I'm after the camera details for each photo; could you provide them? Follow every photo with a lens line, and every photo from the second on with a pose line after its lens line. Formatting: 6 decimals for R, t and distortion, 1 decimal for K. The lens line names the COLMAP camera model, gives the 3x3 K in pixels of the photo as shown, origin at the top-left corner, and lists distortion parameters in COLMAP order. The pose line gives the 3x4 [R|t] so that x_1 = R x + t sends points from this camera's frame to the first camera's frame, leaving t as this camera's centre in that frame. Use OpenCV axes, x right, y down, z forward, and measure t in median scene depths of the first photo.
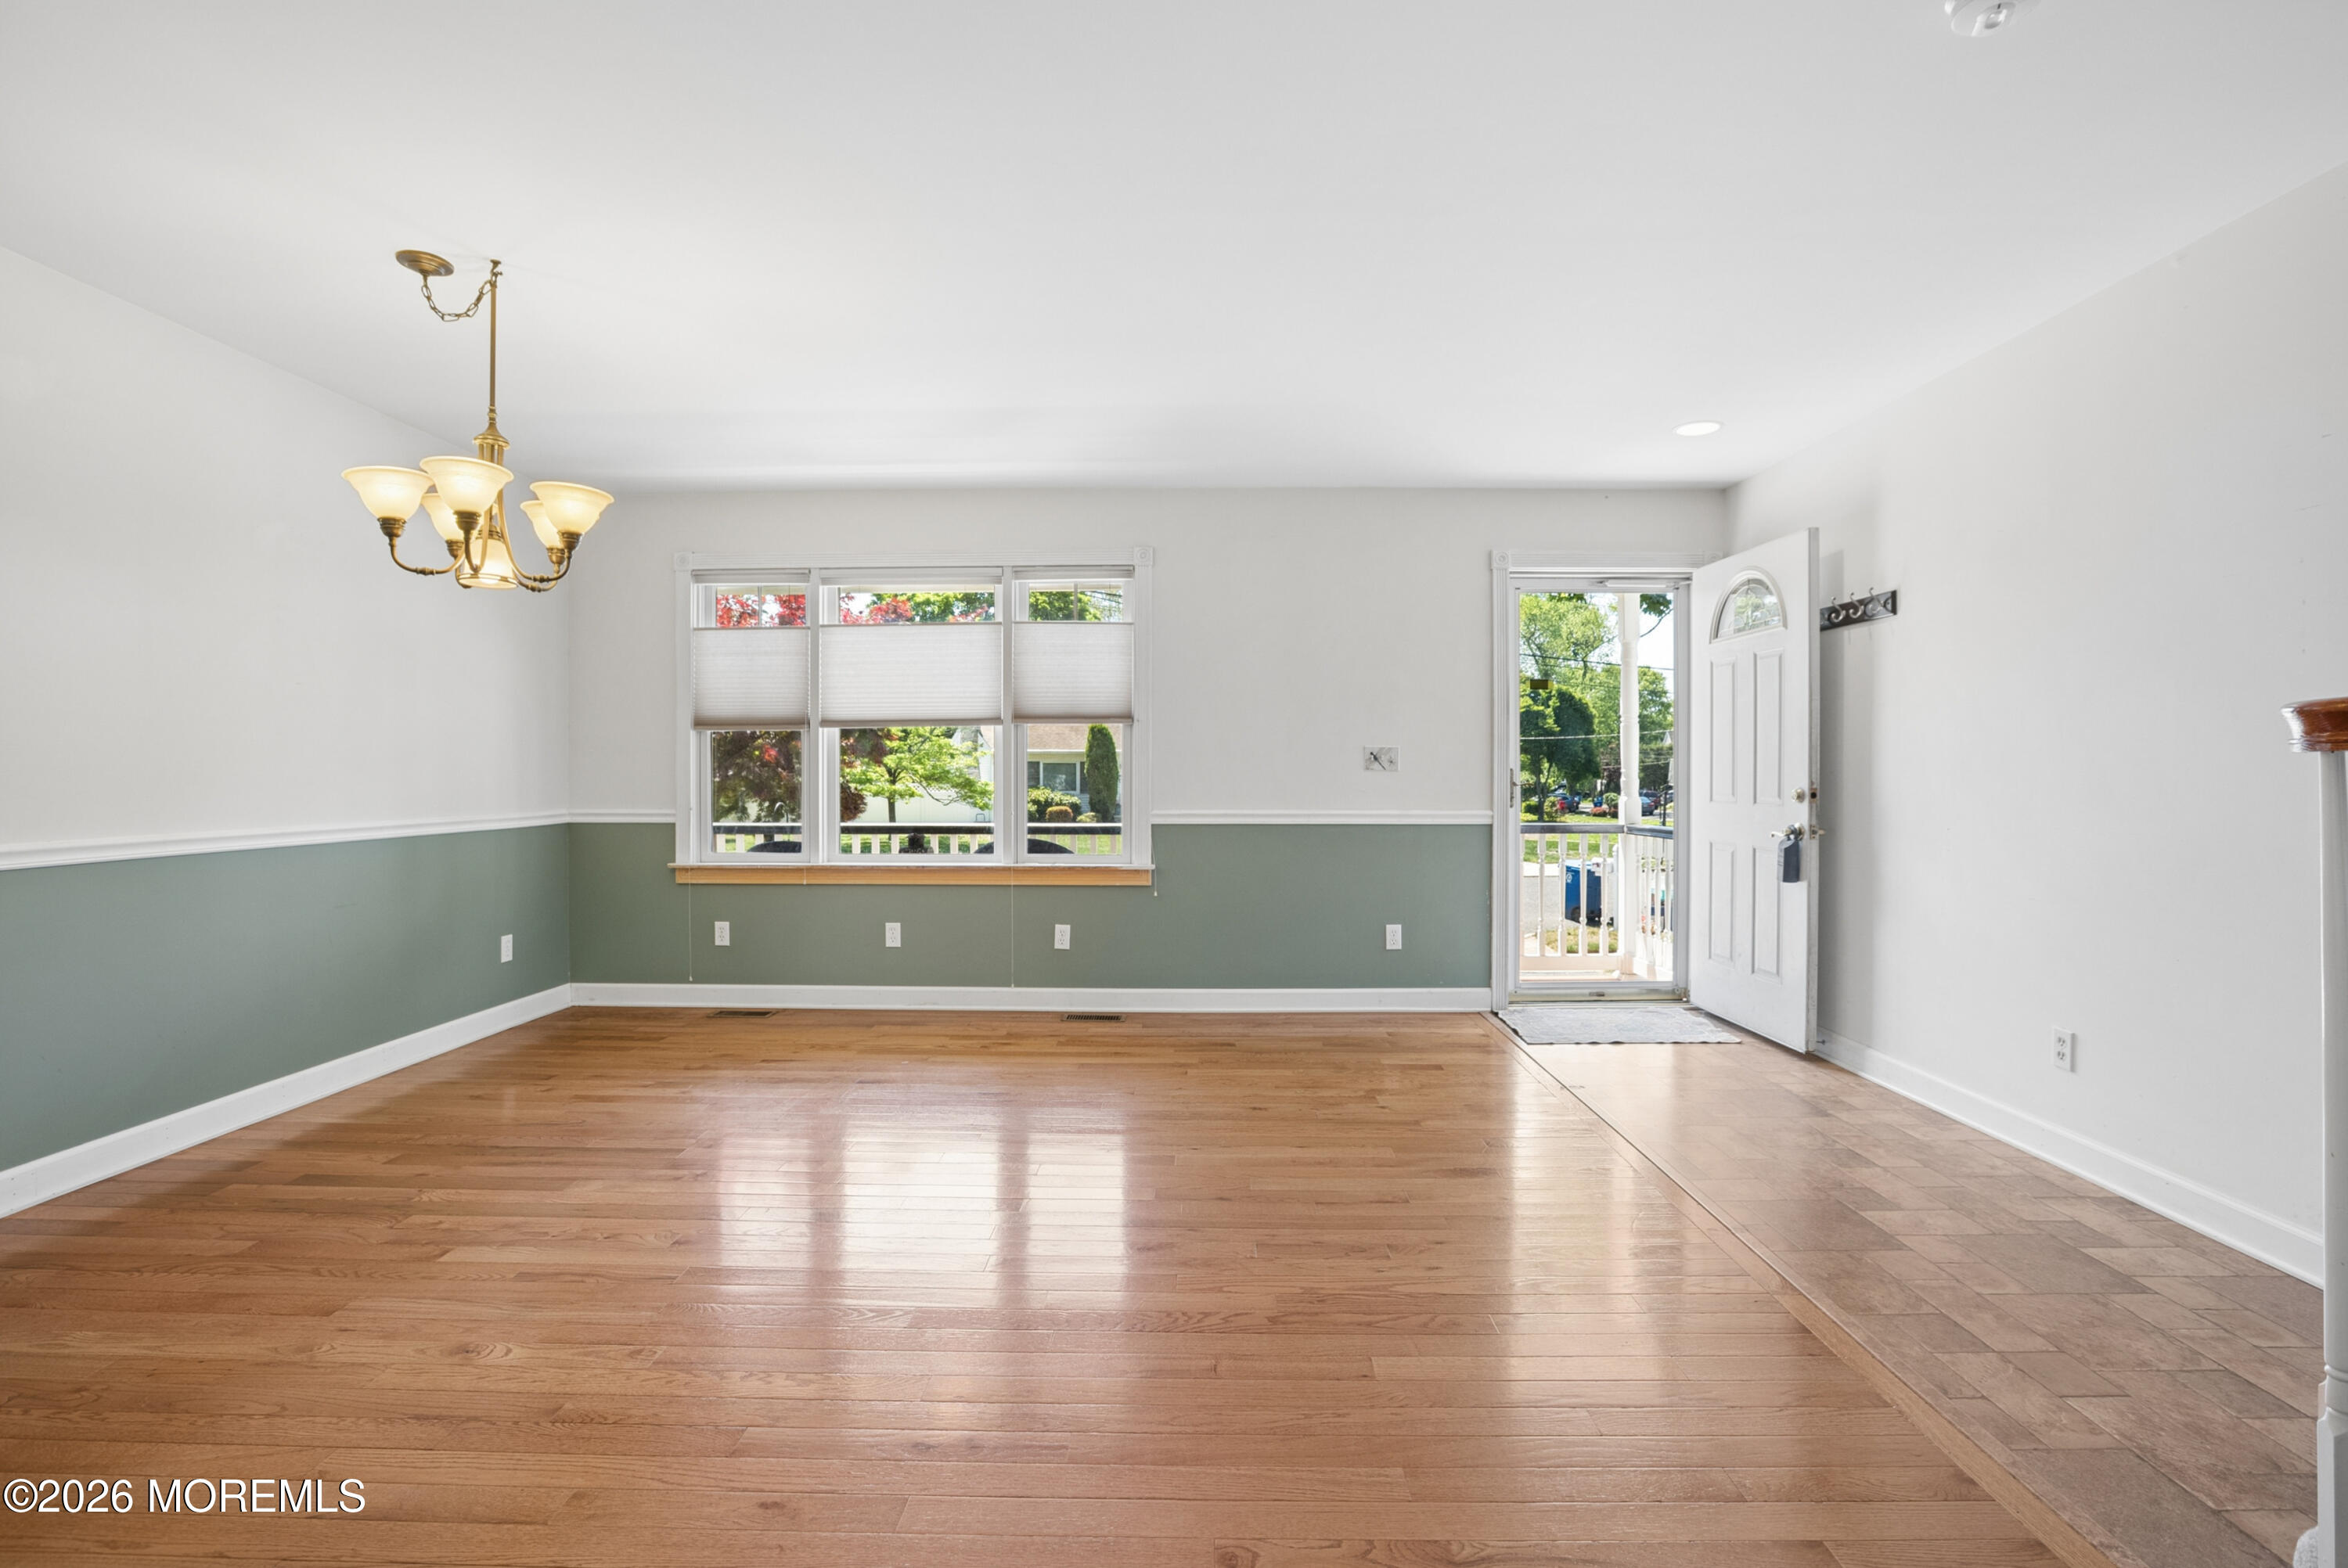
lens RADIAL K [[1085.7, 0, 1170.3], [0, 1085.7, 784.4], [0, 0, 1]] dist [-0.043356, 0.006199]
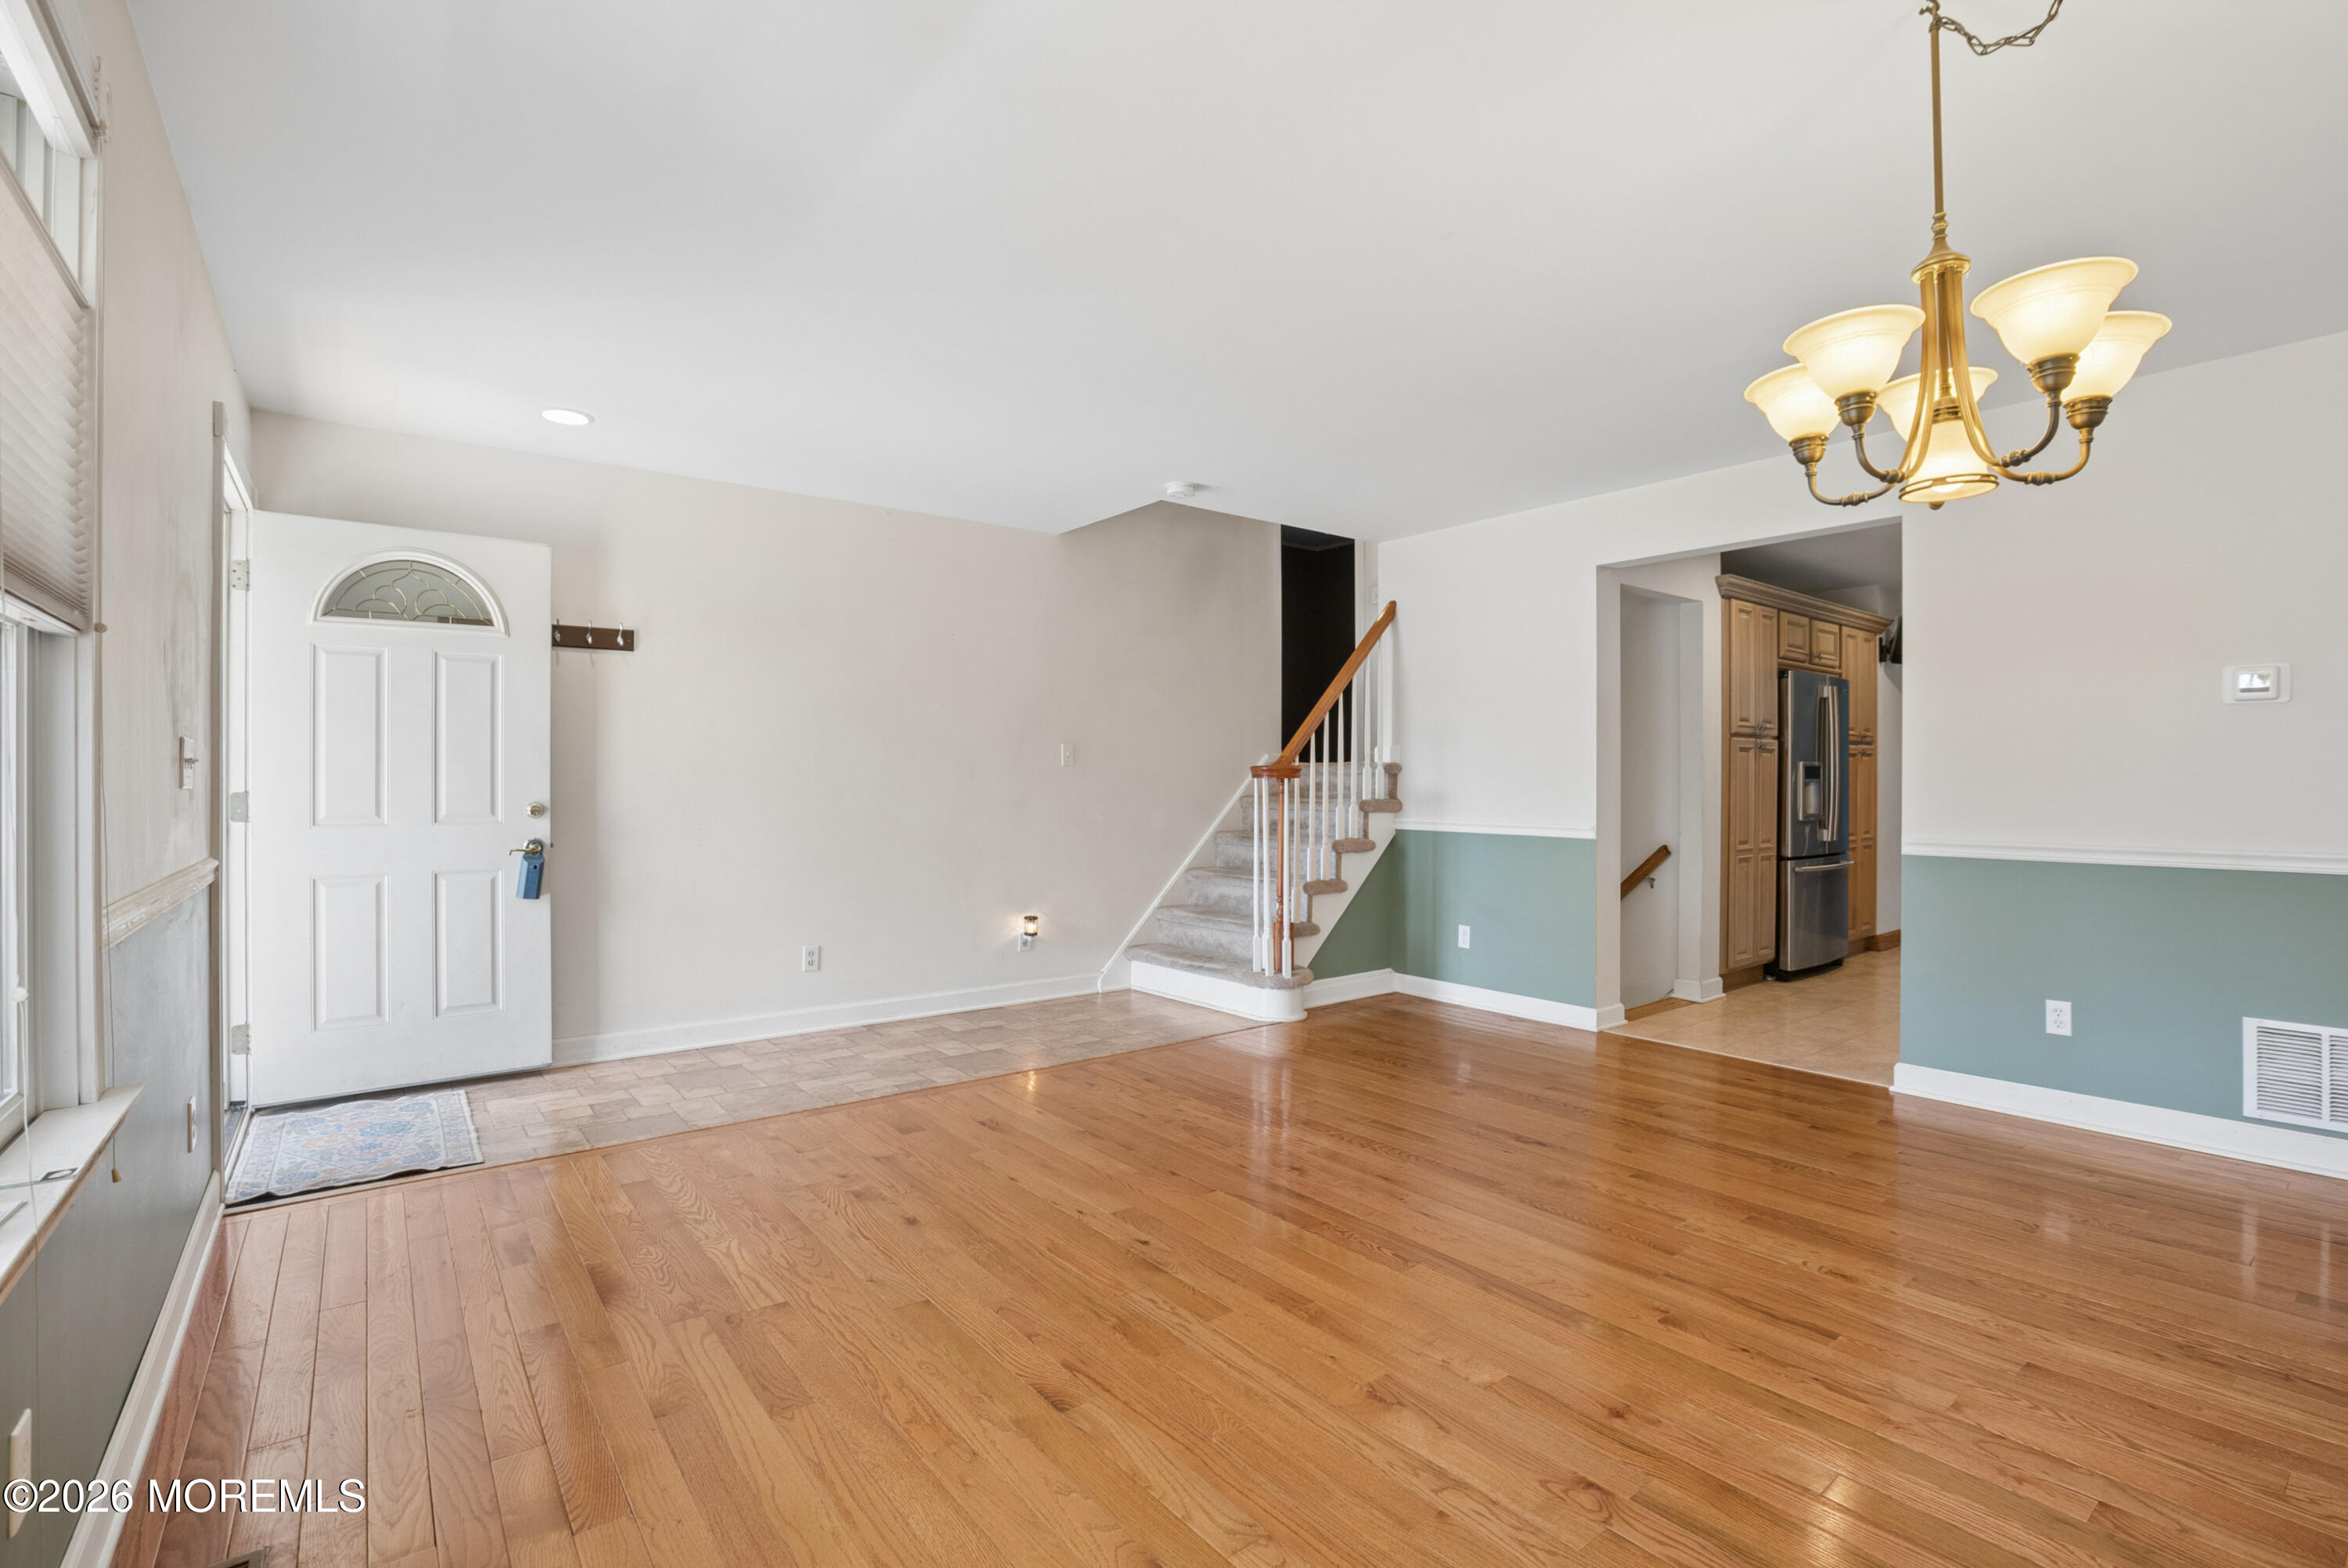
lens RADIAL K [[1085.7, 0, 1185.0], [0, 1085.7, 776.5], [0, 0, 1]] dist [-0.043356, 0.006199]
pose [[-0.633922, 0.003147, 0.773390, -0.564286], [0.010554, 0.999934, 0.004581, -0.018109], [-0.773325, 0.011066, -0.633914, 1.171436]]
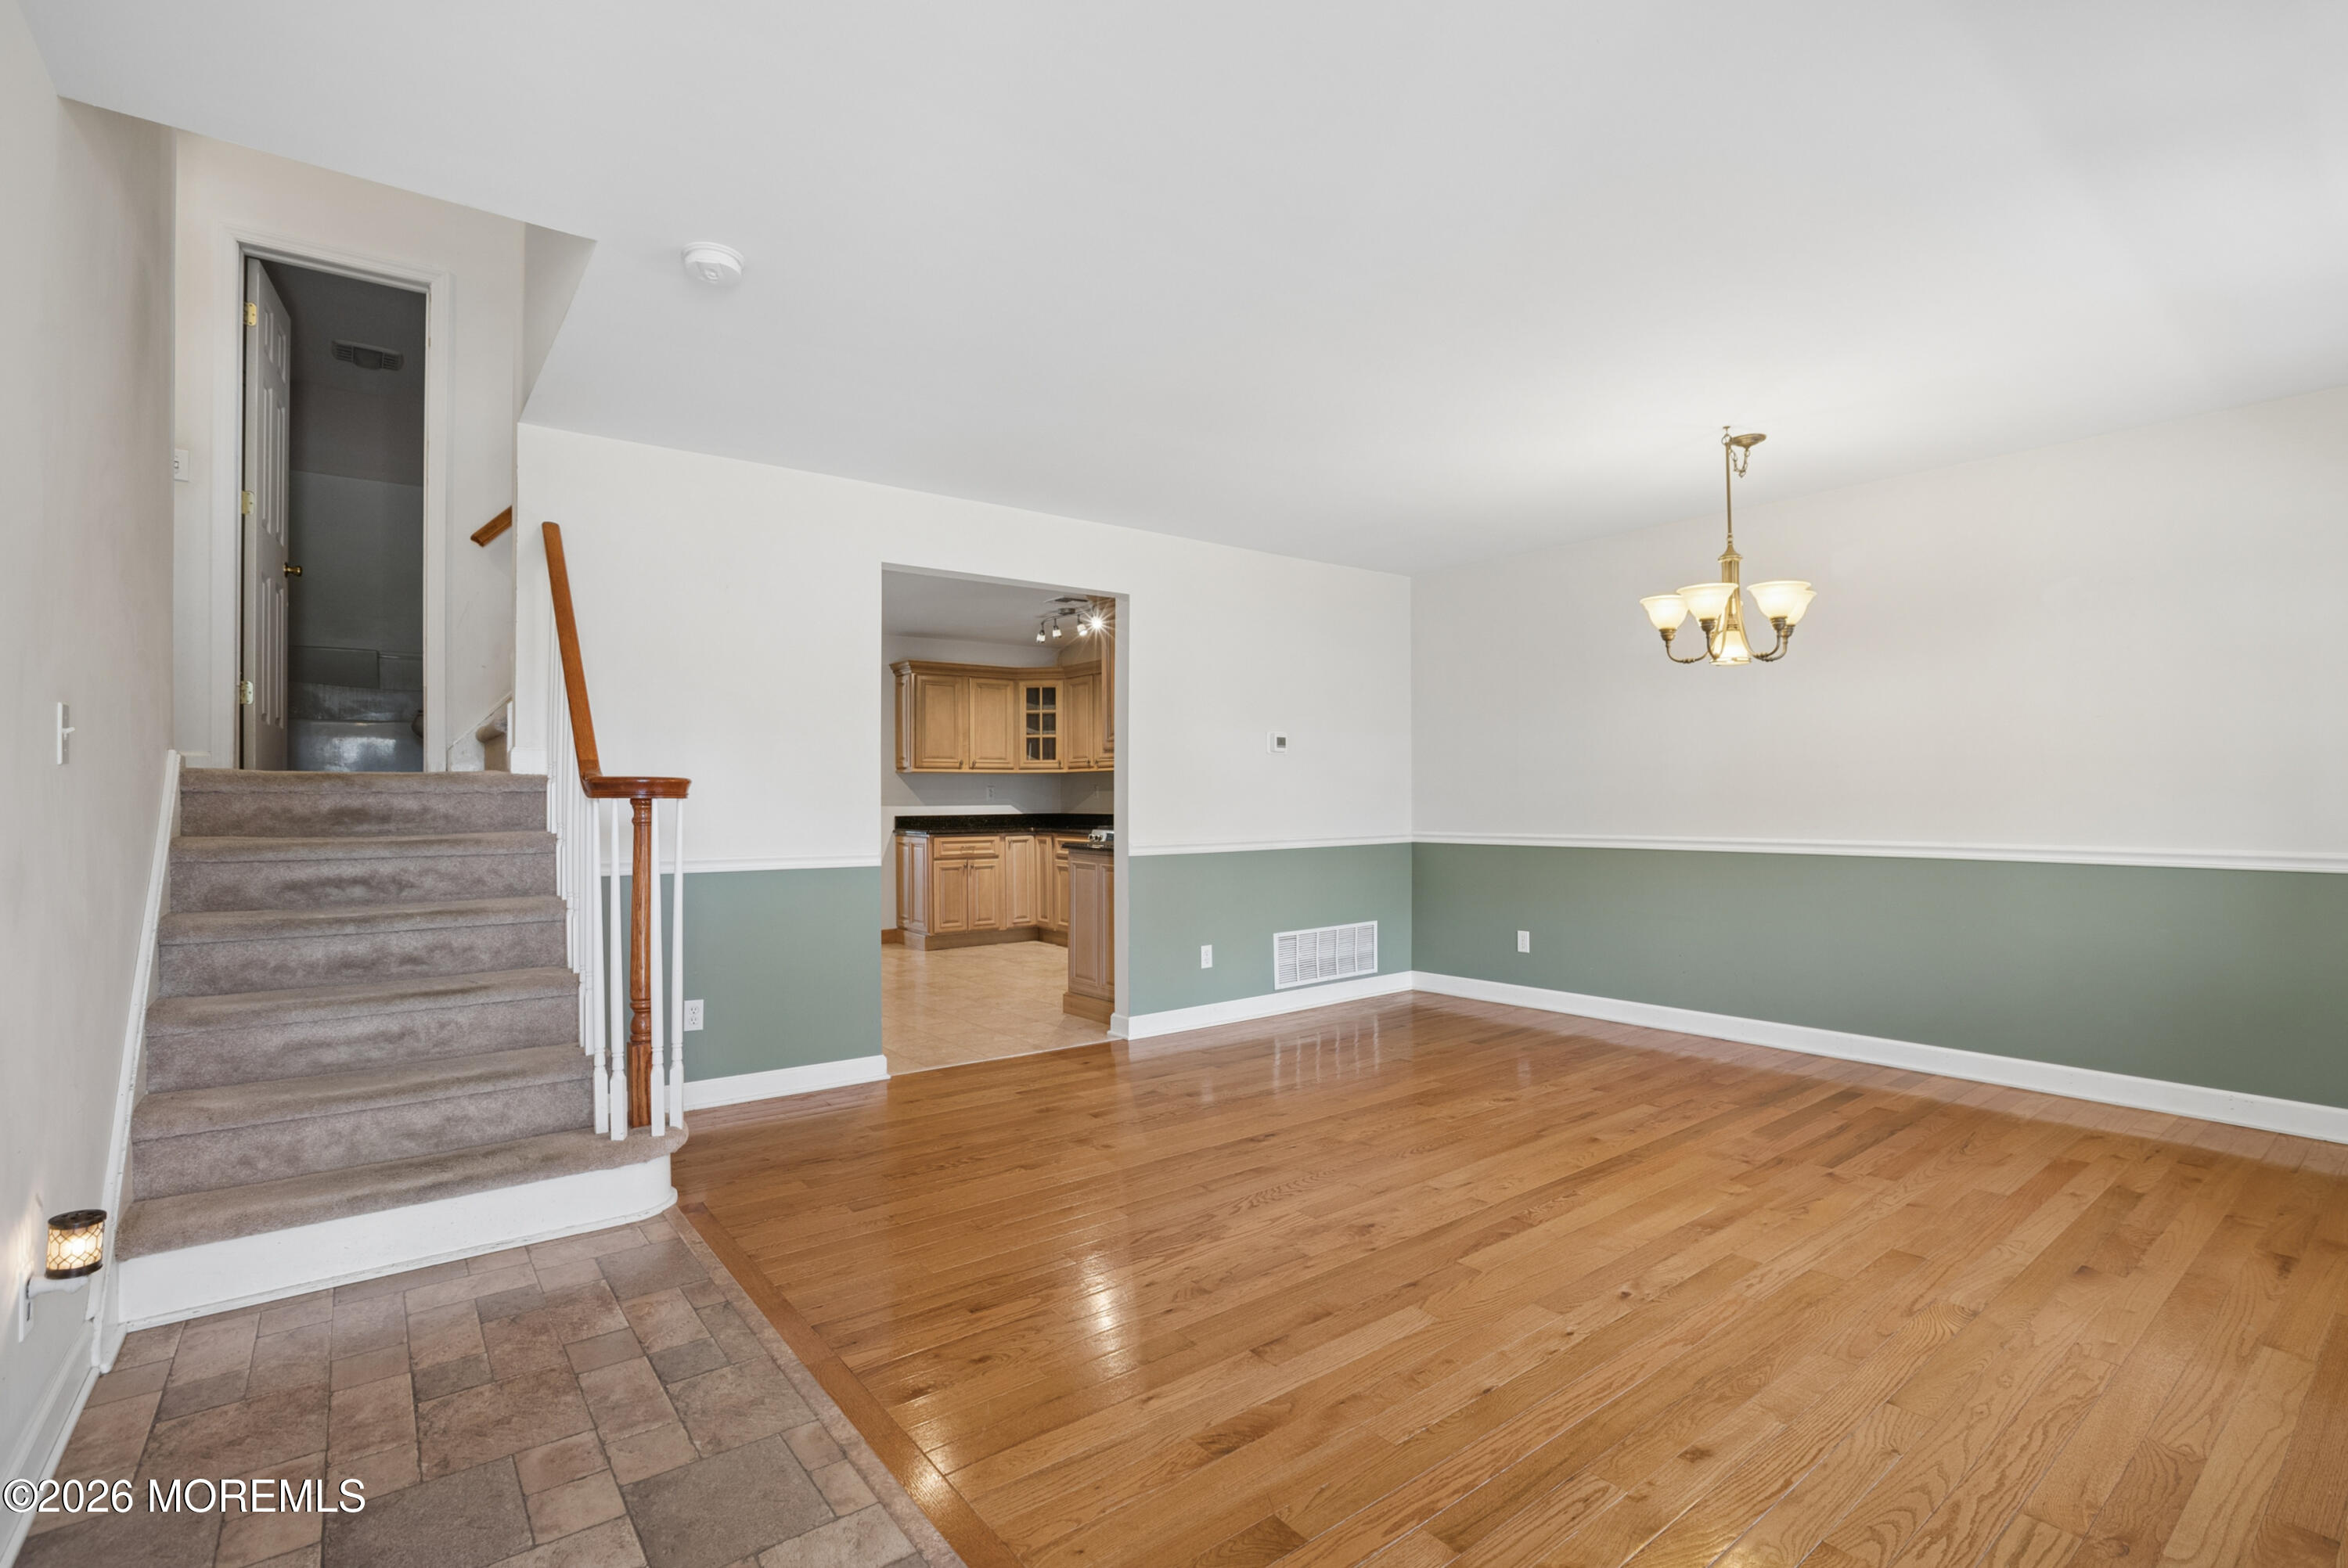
lens RADIAL K [[1085.7, 0, 1164.0], [0, 1085.7, 796.0], [0, 0, 1]] dist [-0.043356, 0.006199]
pose [[-0.779565, 0.004514, -0.626305, 0.600808], [-0.000149, 0.999973, 0.007393, -0.016816], [0.626321, 0.005856, -0.779543, 1.077108]]
